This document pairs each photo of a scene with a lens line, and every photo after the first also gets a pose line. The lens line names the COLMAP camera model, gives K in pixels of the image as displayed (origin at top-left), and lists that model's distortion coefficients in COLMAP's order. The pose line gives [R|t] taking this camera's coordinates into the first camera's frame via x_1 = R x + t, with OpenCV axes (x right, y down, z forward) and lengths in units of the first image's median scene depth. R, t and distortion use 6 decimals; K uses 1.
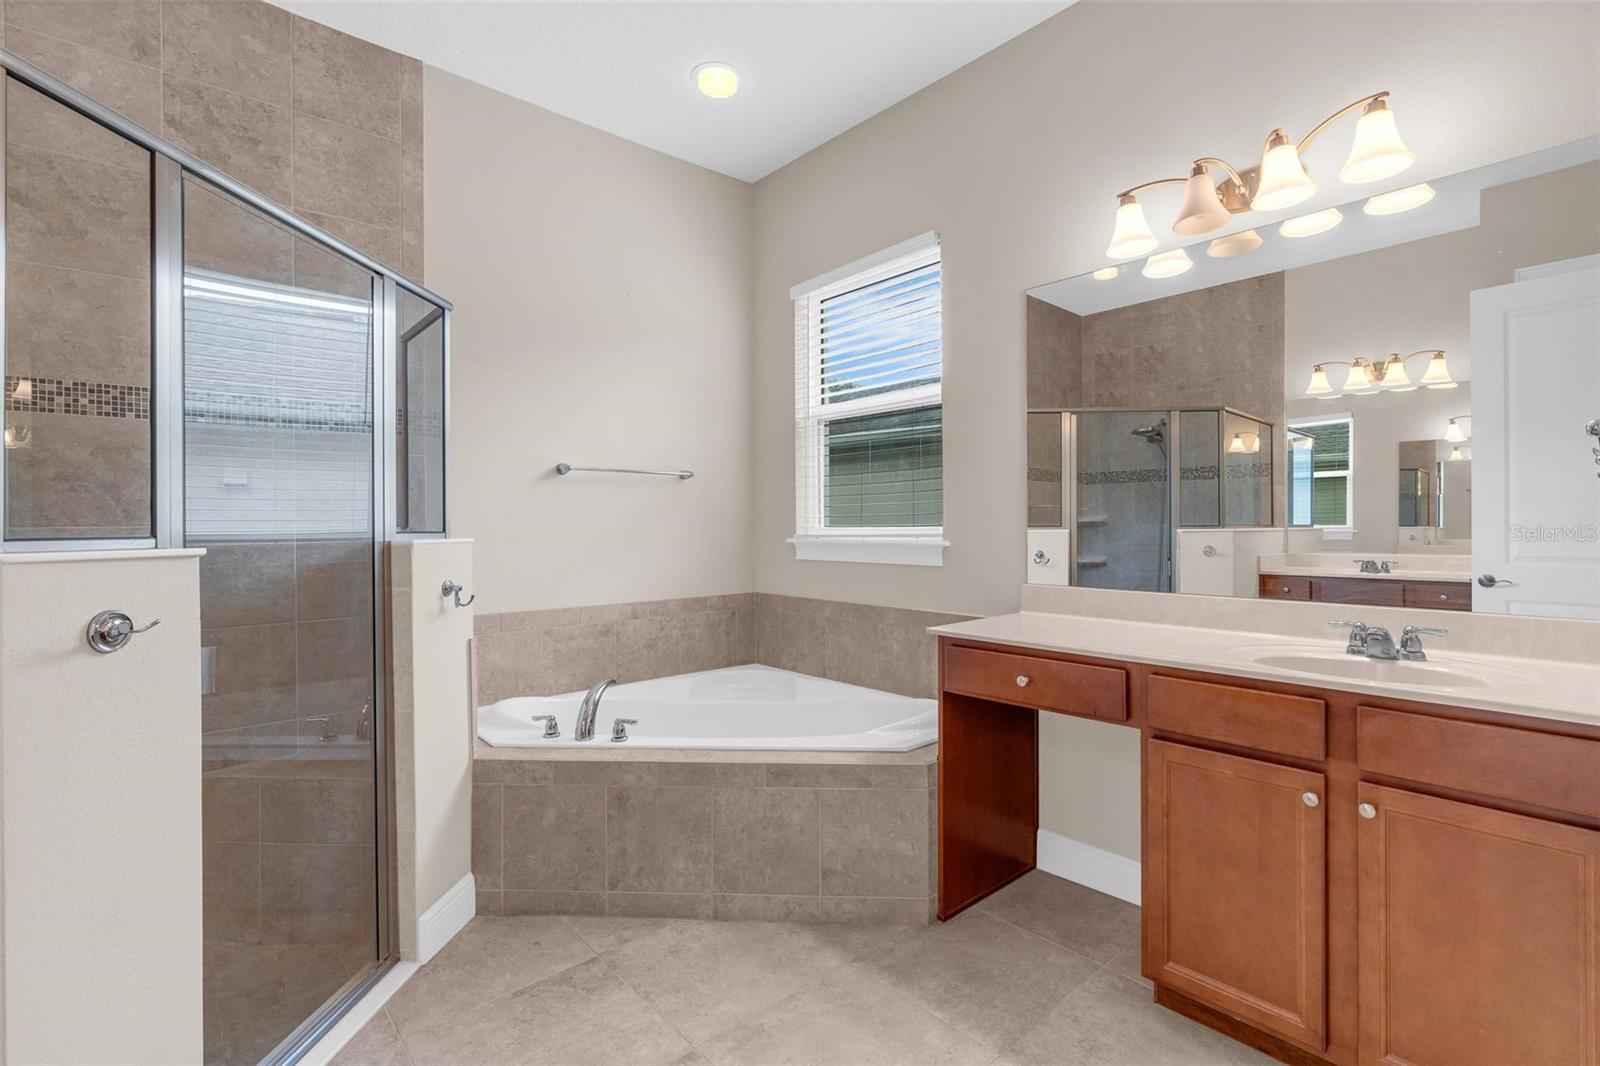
lens RADIAL K [[725.8, 0, 815.9], [0, 725.8, 523.7], [0, 0, 1]] dist [-0.002481, 0.000920]
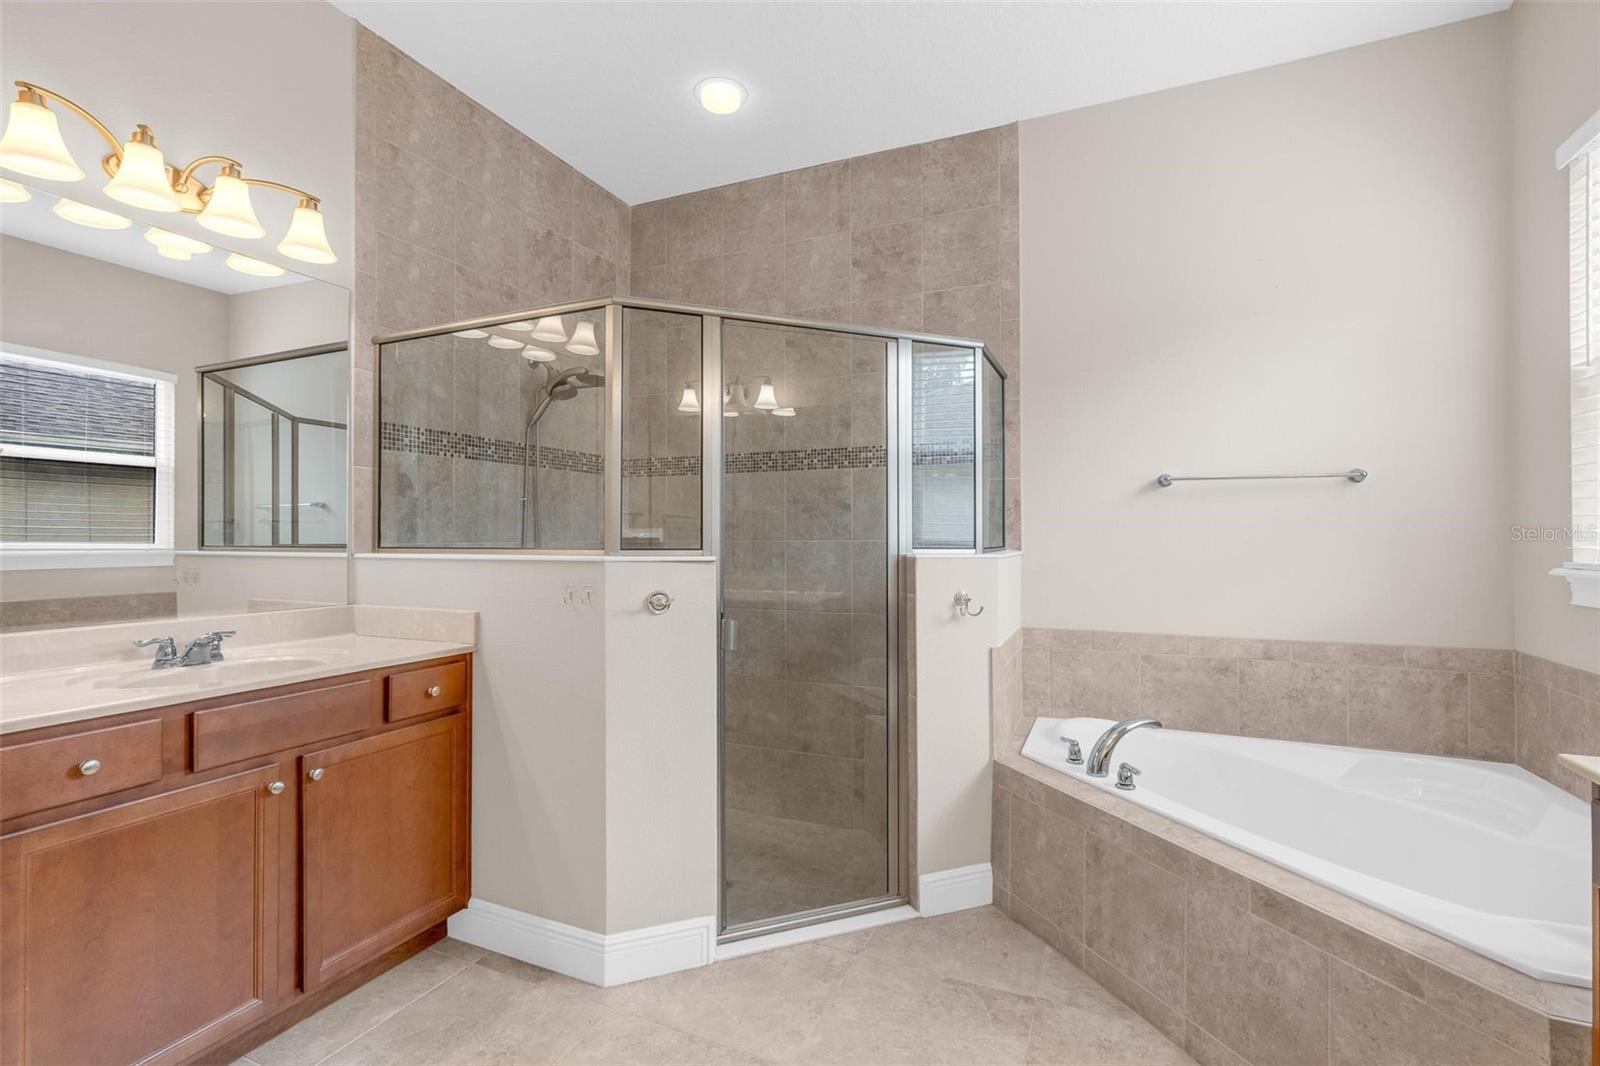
lens RADIAL K [[725.8, 0, 814.6], [0, 725.8, 534.9], [0, 0, 1]] dist [-0.002481, 0.000920]
pose [[0.421685, 0.004048, -0.906733, 0.393099], [-0.004100, 0.999988, 0.002558, -0.010673], [0.906733, 0.002639, 0.421697, 0.303356]]
